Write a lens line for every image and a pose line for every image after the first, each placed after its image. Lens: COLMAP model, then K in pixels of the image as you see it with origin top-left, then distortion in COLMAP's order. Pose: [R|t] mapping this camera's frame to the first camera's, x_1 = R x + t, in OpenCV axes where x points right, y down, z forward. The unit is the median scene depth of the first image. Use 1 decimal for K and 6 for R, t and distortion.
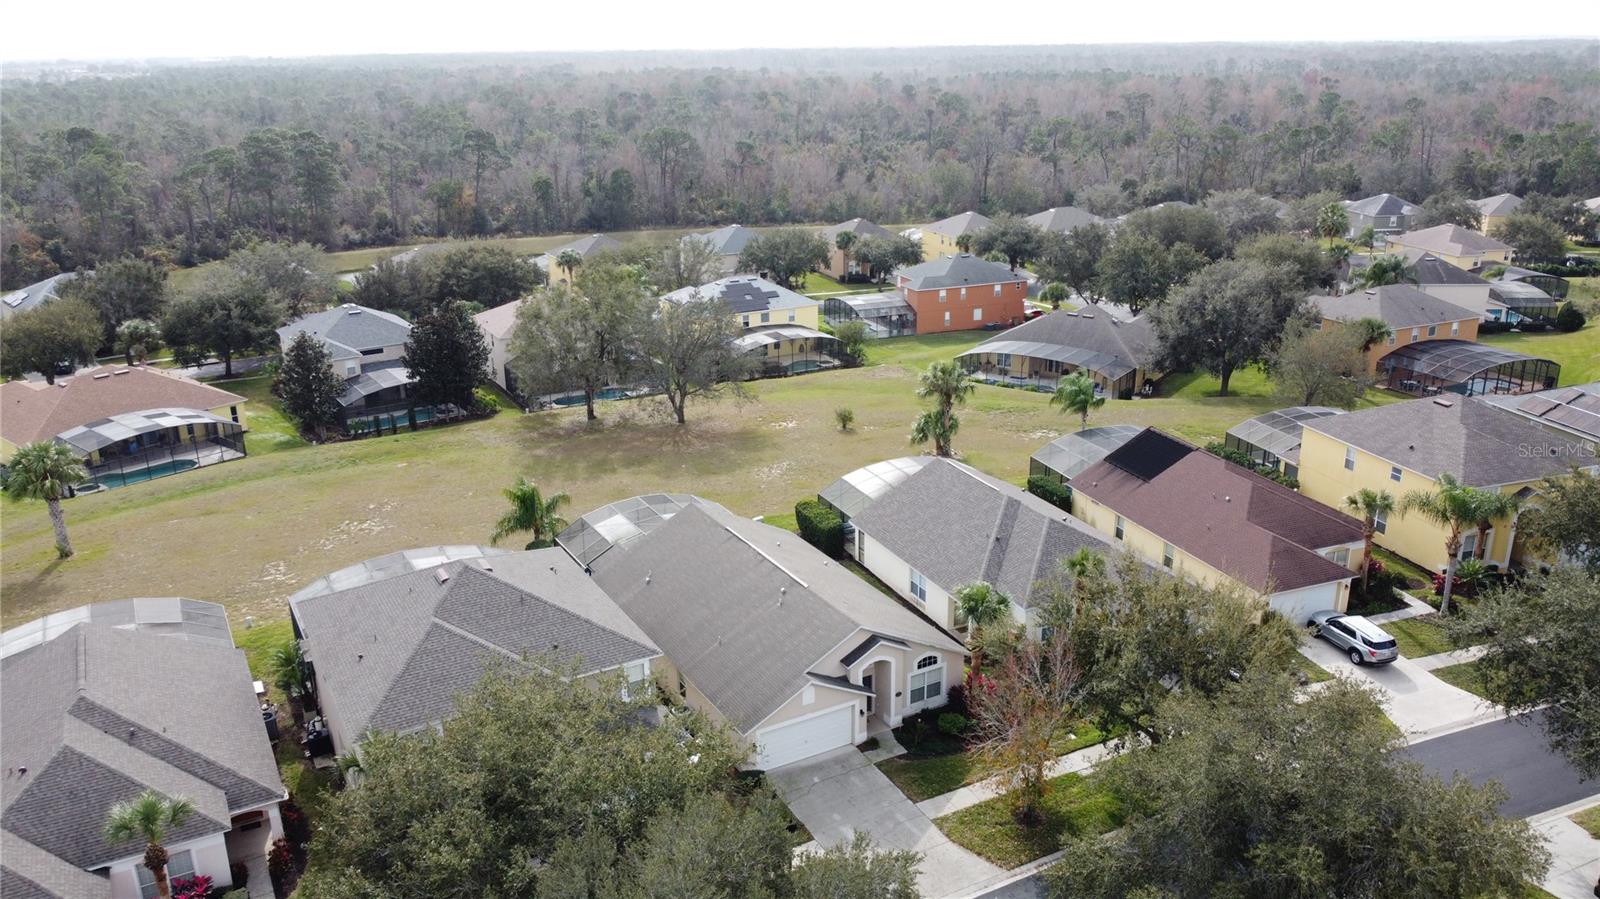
lens RADIAL K [[1195.6, 0, 798.7], [0, 1195.6, 451.8], [0, 0, 1]] dist [-0.000969, -0.019306]
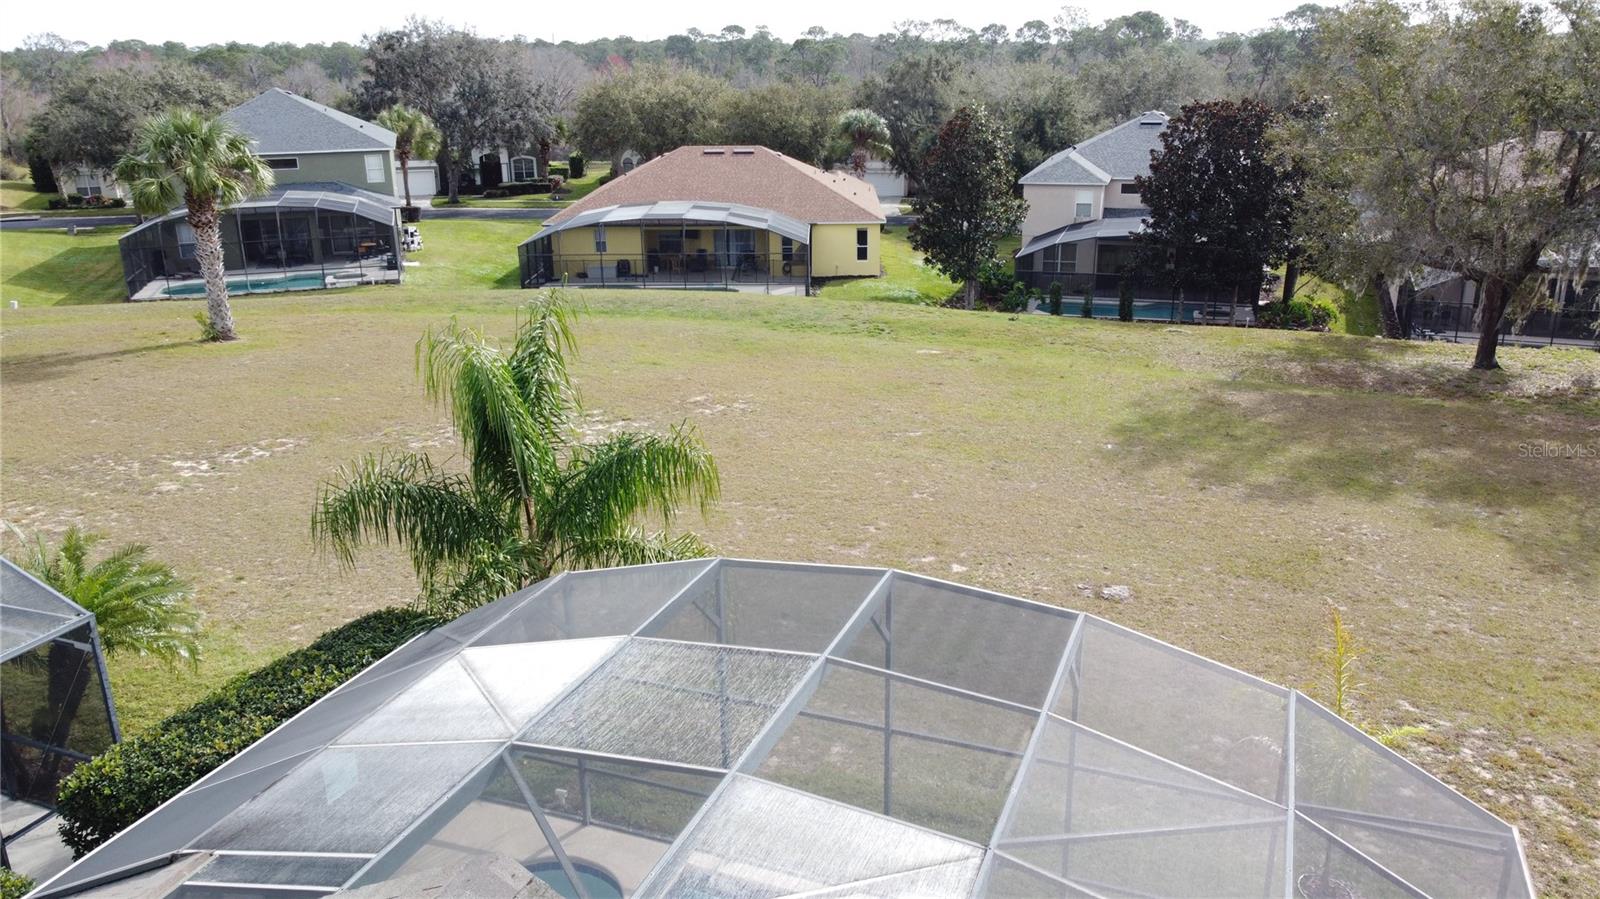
lens RADIAL K [[1195.6, 0, 807.5], [0, 1195.6, 446.3], [0, 0, 1]] dist [-0.000969, -0.019306]
pose [[0.625392, 0.244830, -0.740907, -0.024936], [-0.244550, 0.963164, 0.111852, 0.005415], [0.741000, 0.111237, 0.662228, 0.582980]]
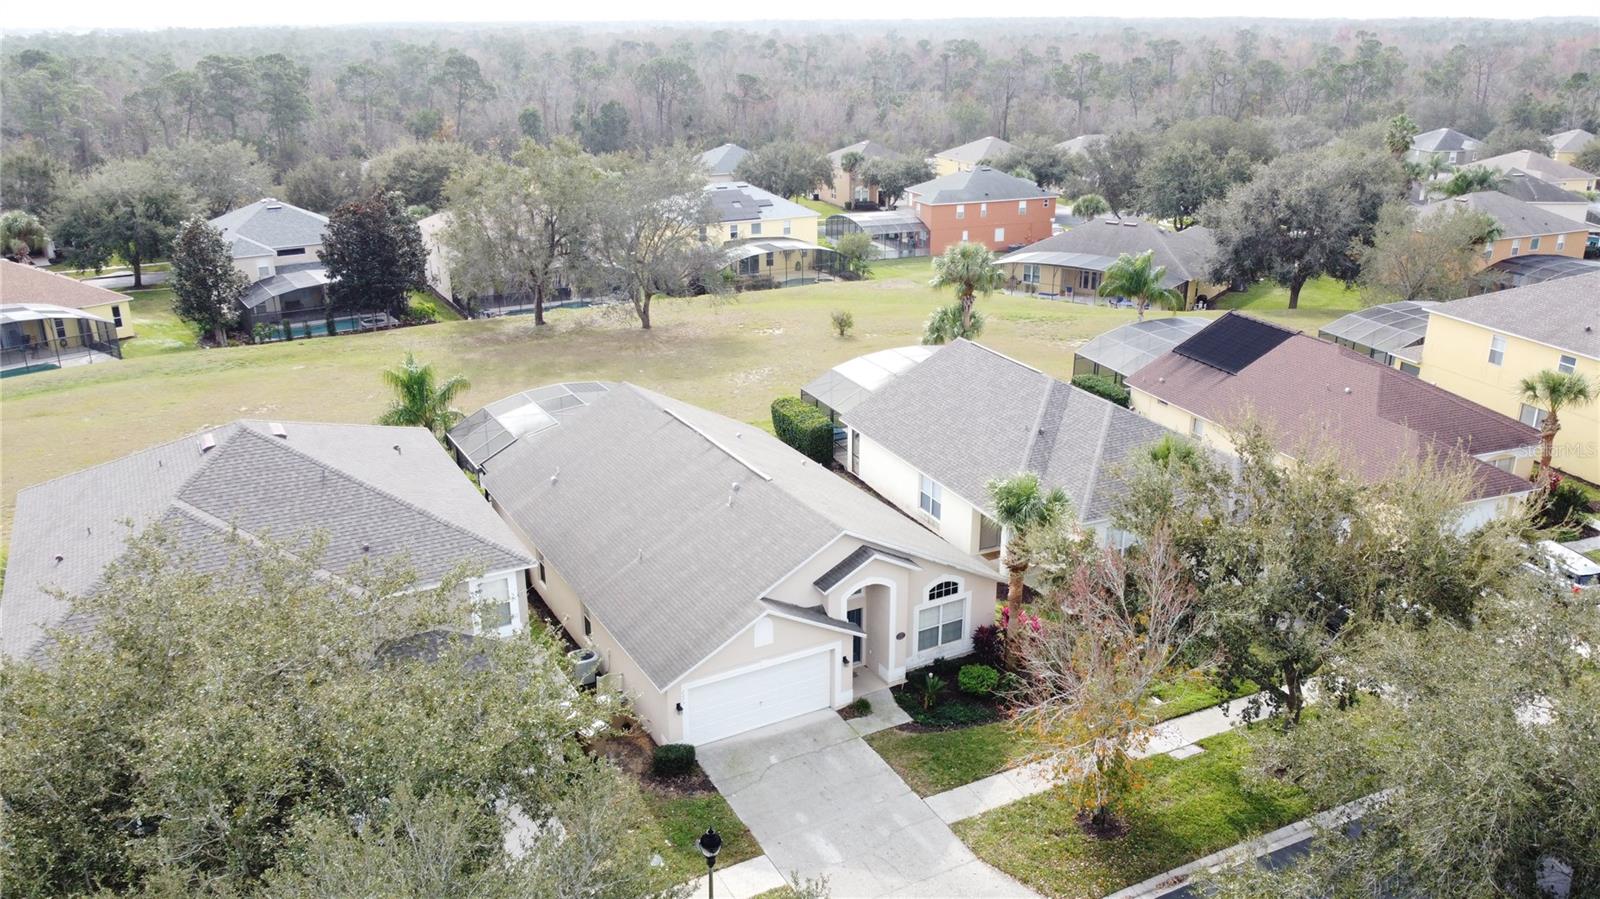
lens RADIAL K [[1195.6, 0, 800.2], [0, 1195.6, 454.6], [0, 0, 1]] dist [-0.000969, -0.019306]
pose [[0.999914, 0.011053, -0.007056, 0.014732], [-0.010905, 0.999726, 0.020703, 0.042351], [0.007283, -0.020624, 0.999761, 0.158105]]
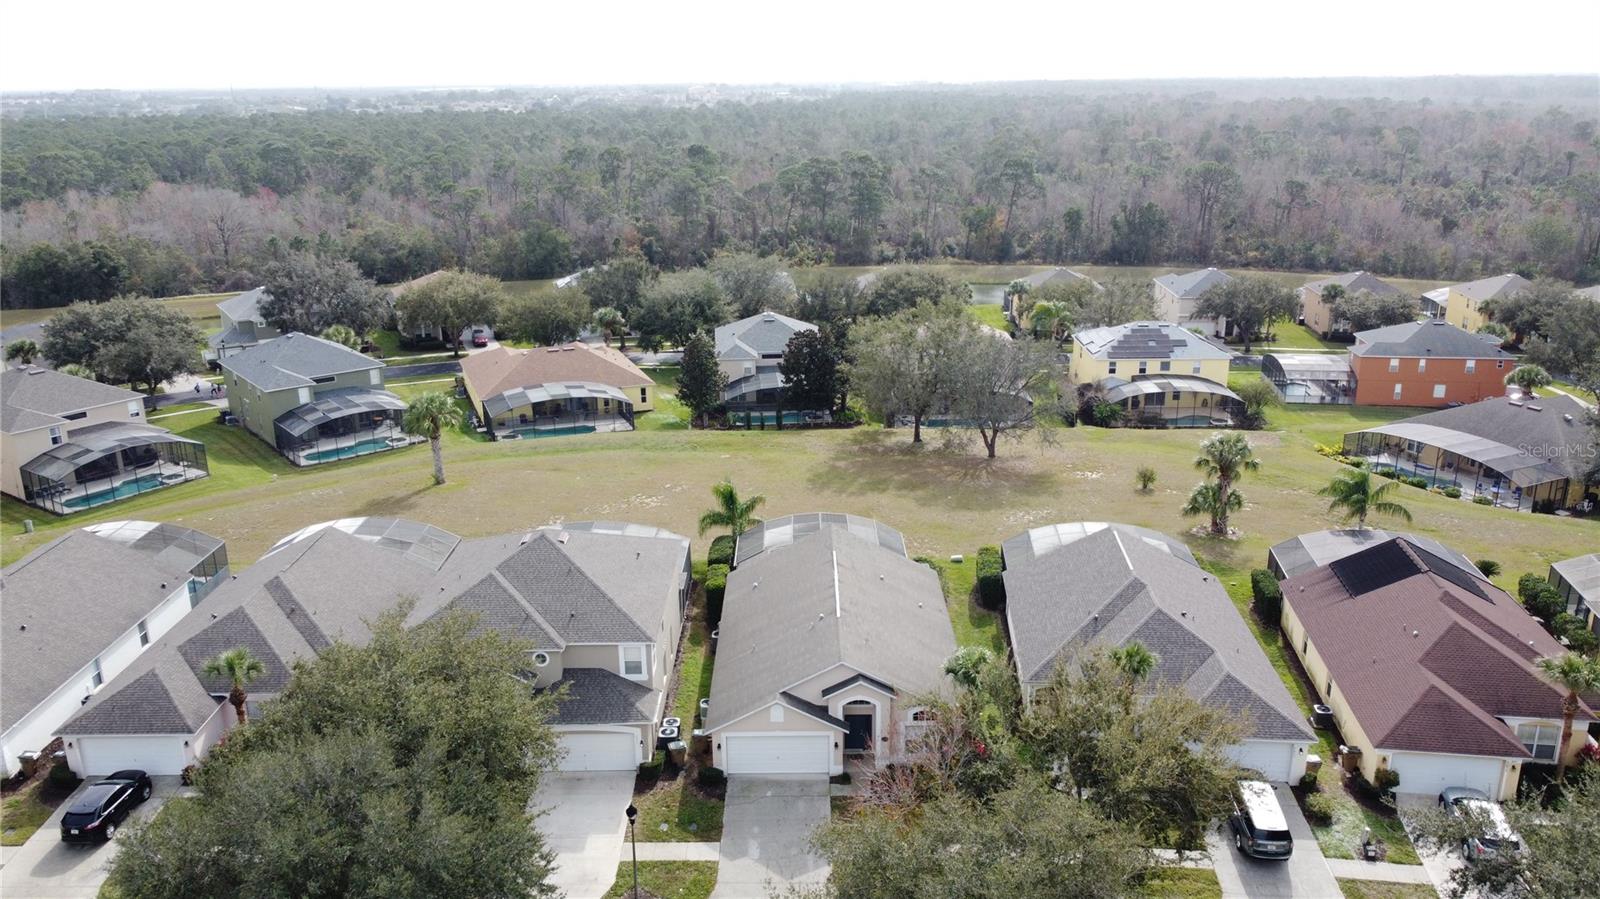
lens RADIAL K [[1195.6, 0, 803.9], [0, 1195.6, 456.0], [0, 0, 1]] dist [-0.000969, -0.019306]
pose [[0.869627, 0.148189, -0.470946, 0.226732], [-0.156058, 0.987490, 0.022558, -0.022361], [0.468397, 0.053878, 0.881874, 0.031254]]
